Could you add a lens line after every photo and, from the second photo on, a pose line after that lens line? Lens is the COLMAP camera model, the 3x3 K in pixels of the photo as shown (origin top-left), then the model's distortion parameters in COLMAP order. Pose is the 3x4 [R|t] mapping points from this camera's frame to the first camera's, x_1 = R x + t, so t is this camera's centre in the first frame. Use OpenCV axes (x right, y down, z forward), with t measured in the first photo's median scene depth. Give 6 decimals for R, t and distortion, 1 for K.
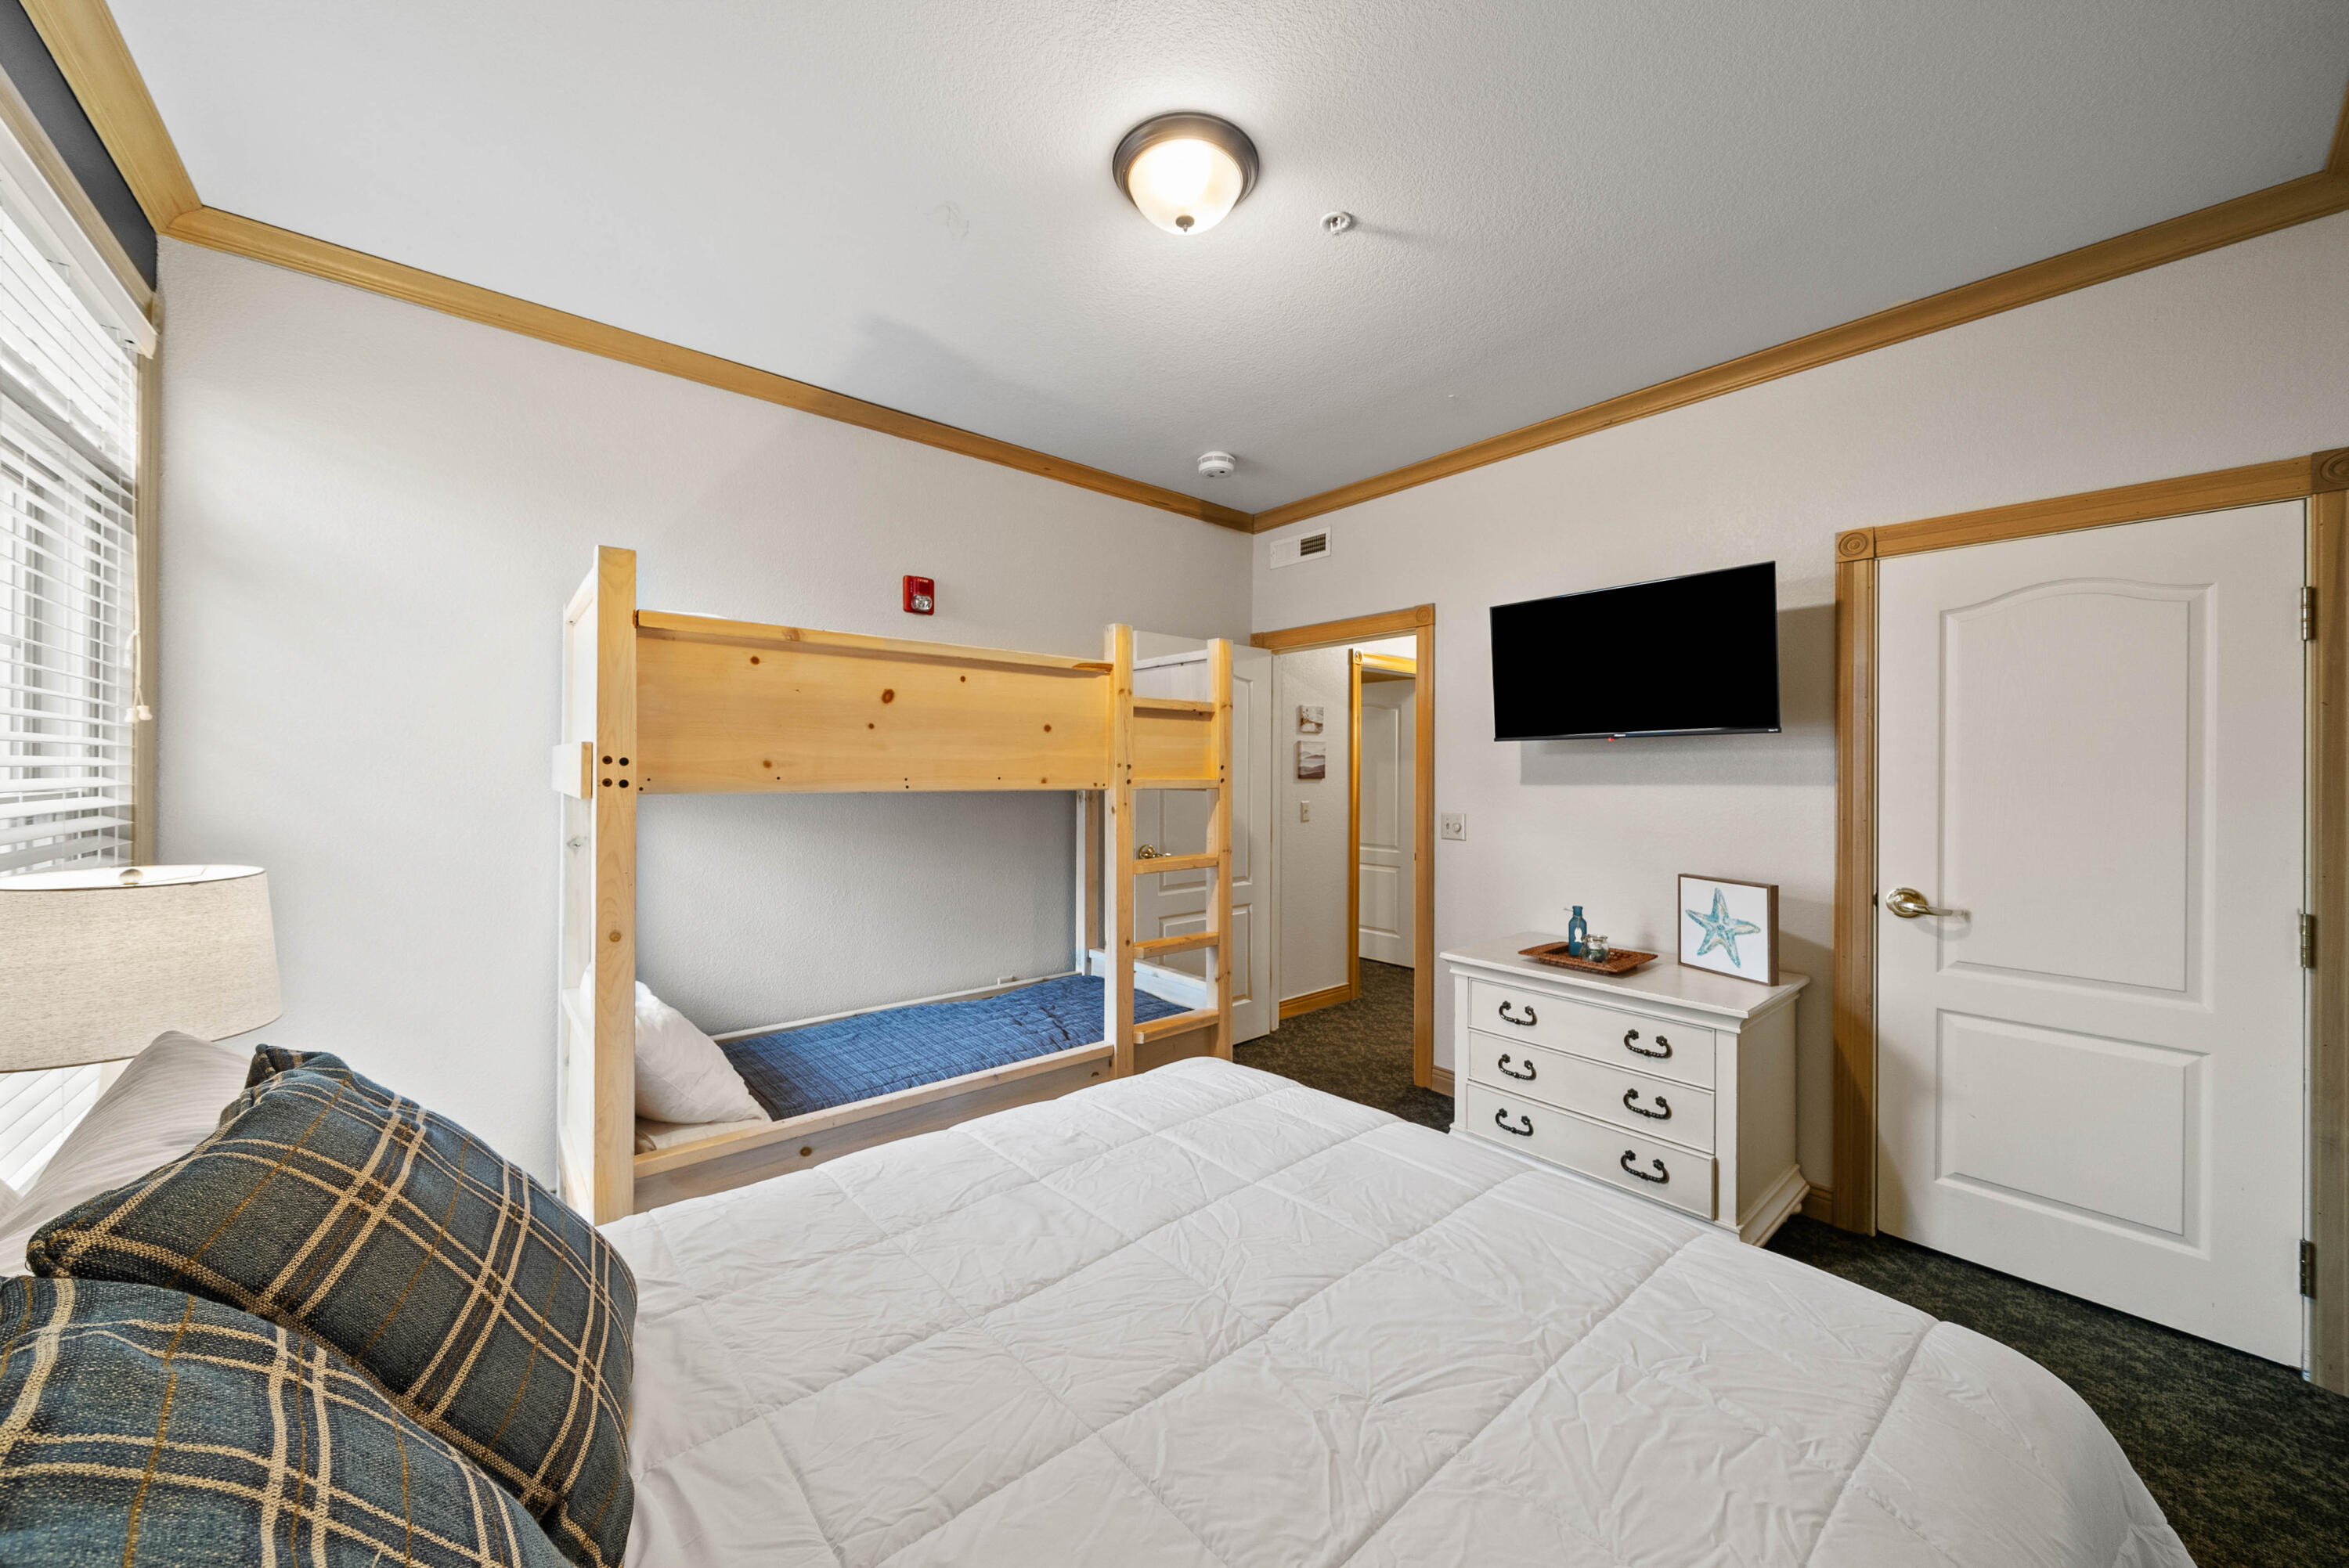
lens RADIAL K [[833.5, 0, 1172.1], [0, 833.5, 783.7], [0, 0, 1]] dist [-0.000485, -0.000075]
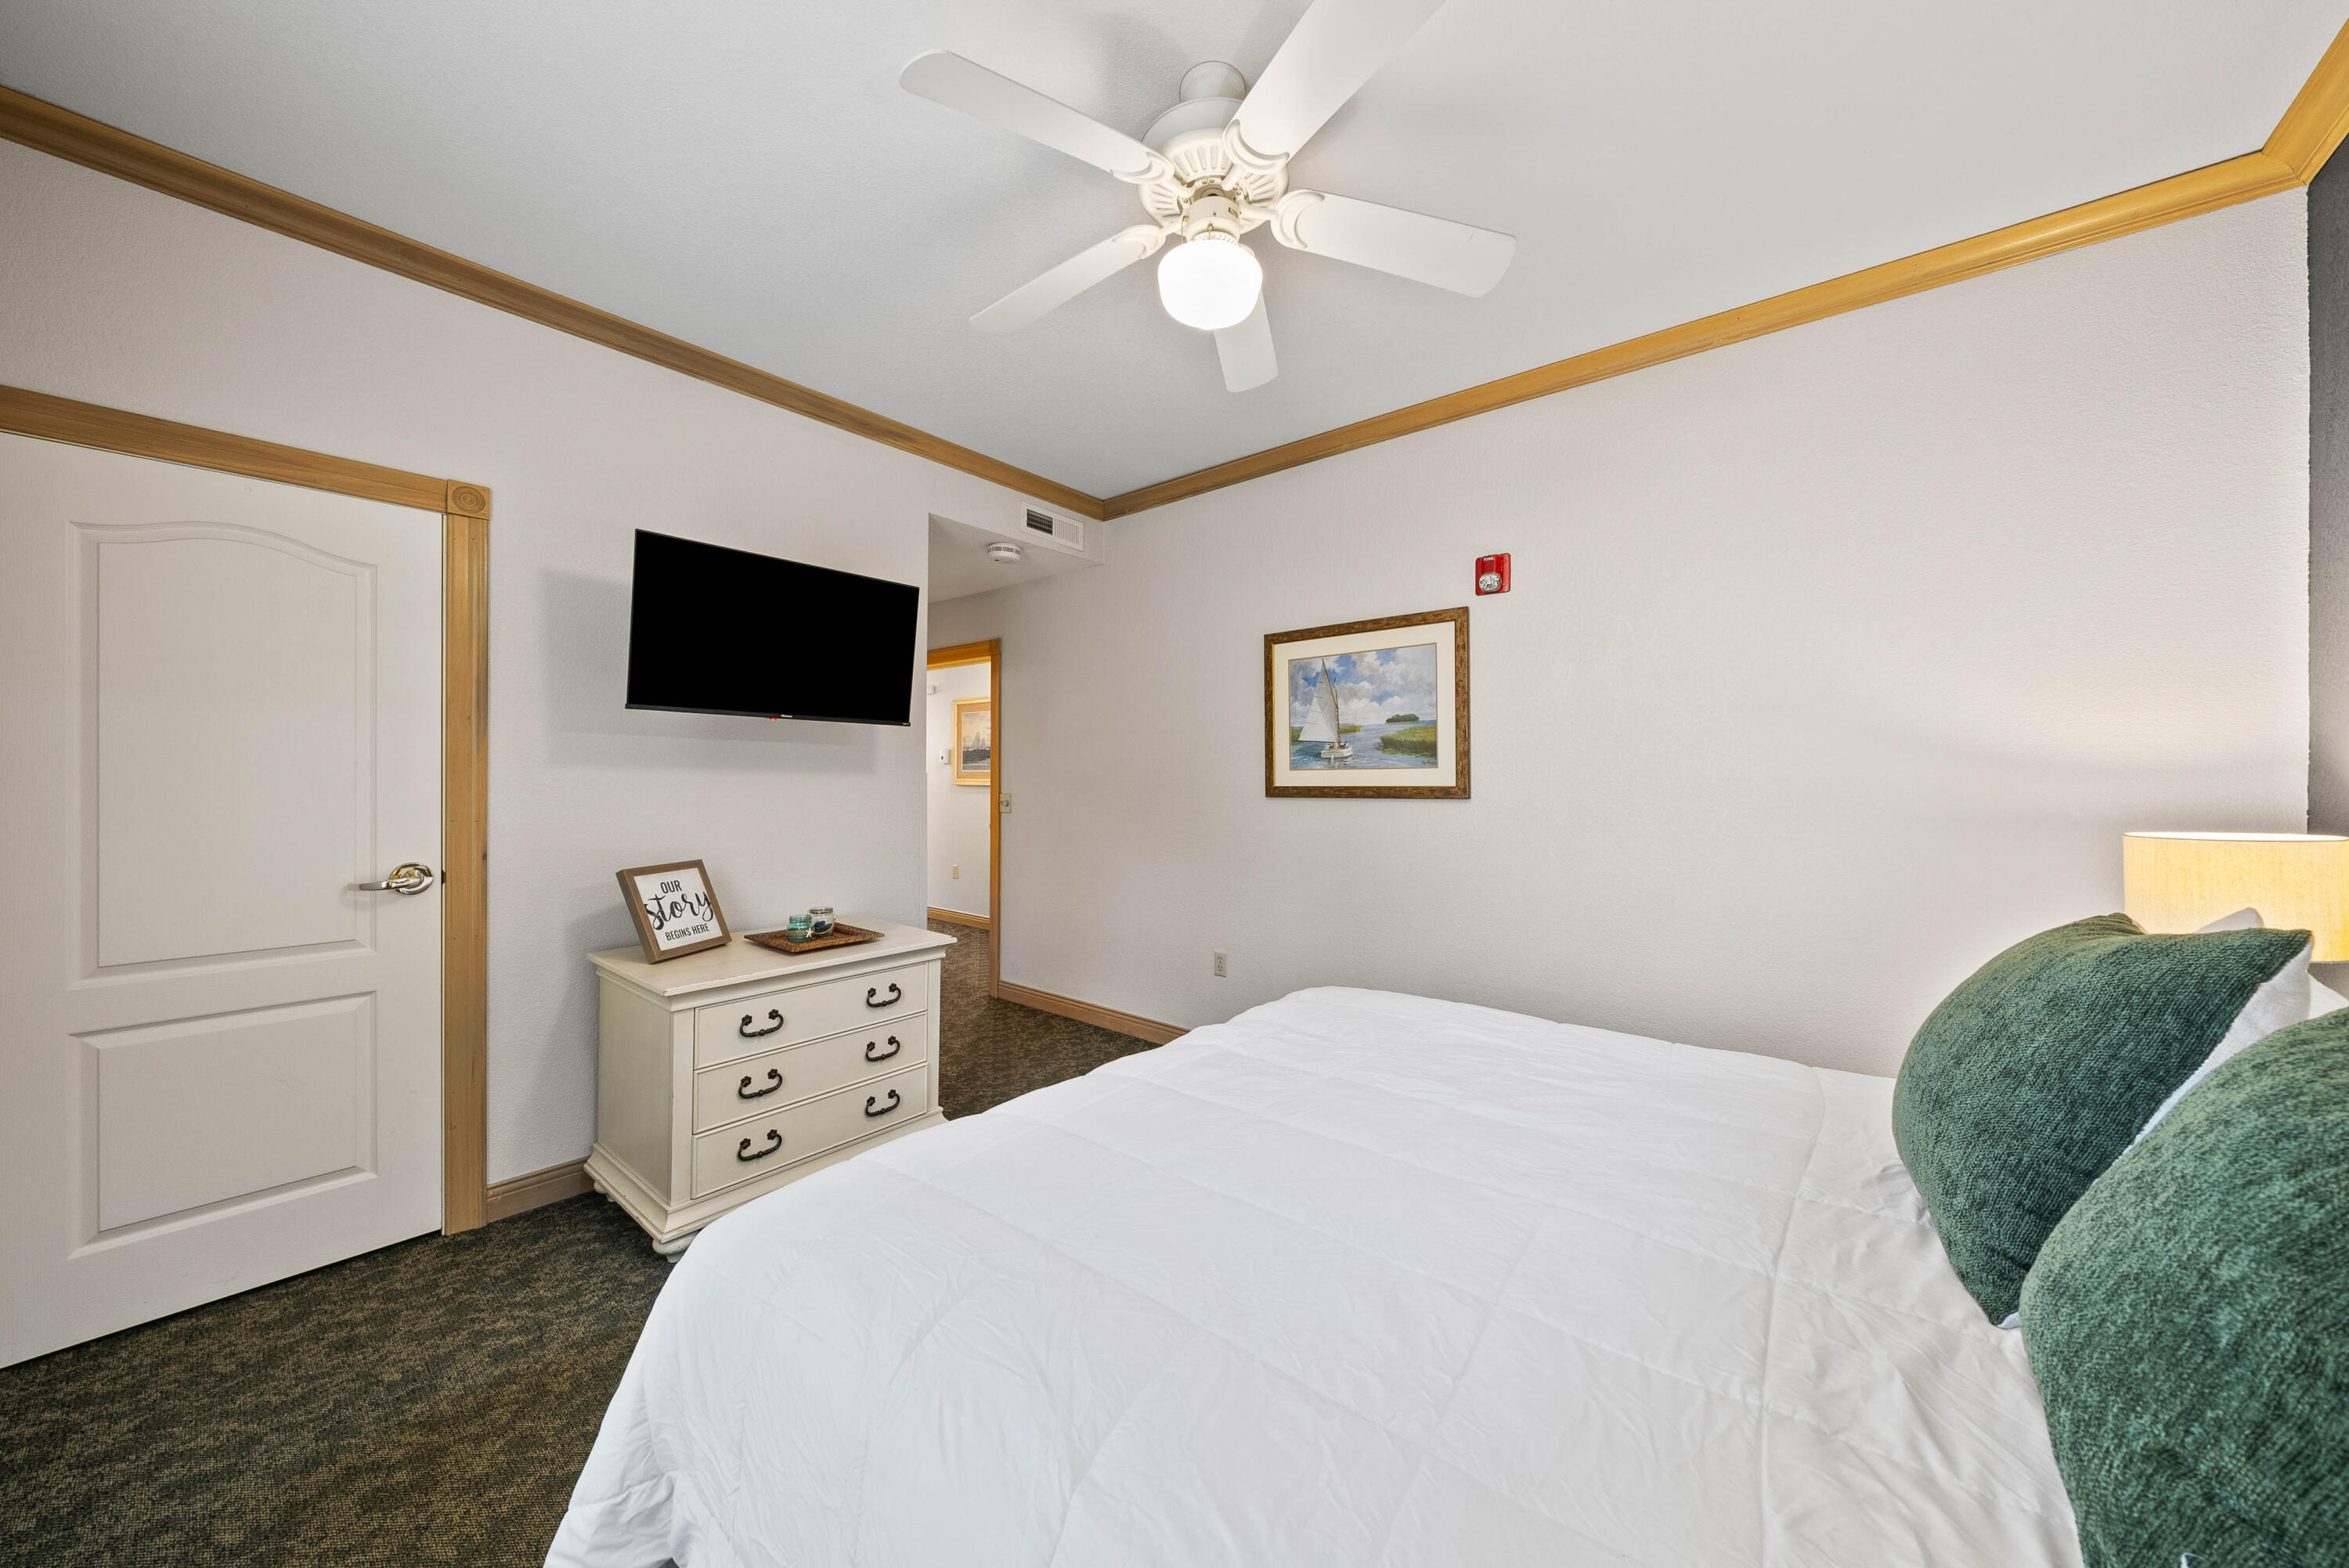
lens RADIAL K [[779.3, 0, 1178.0], [0, 779.3, 782.4], [0, 0, 1]] dist [0.000674, -0.000001]
pose [[-0.213270, -0.008589, 0.976955, -0.542667], [0.010064, 0.999889, 0.010988, 0.016016], [-0.976941, 0.012176, -0.213160, 0.829502]]
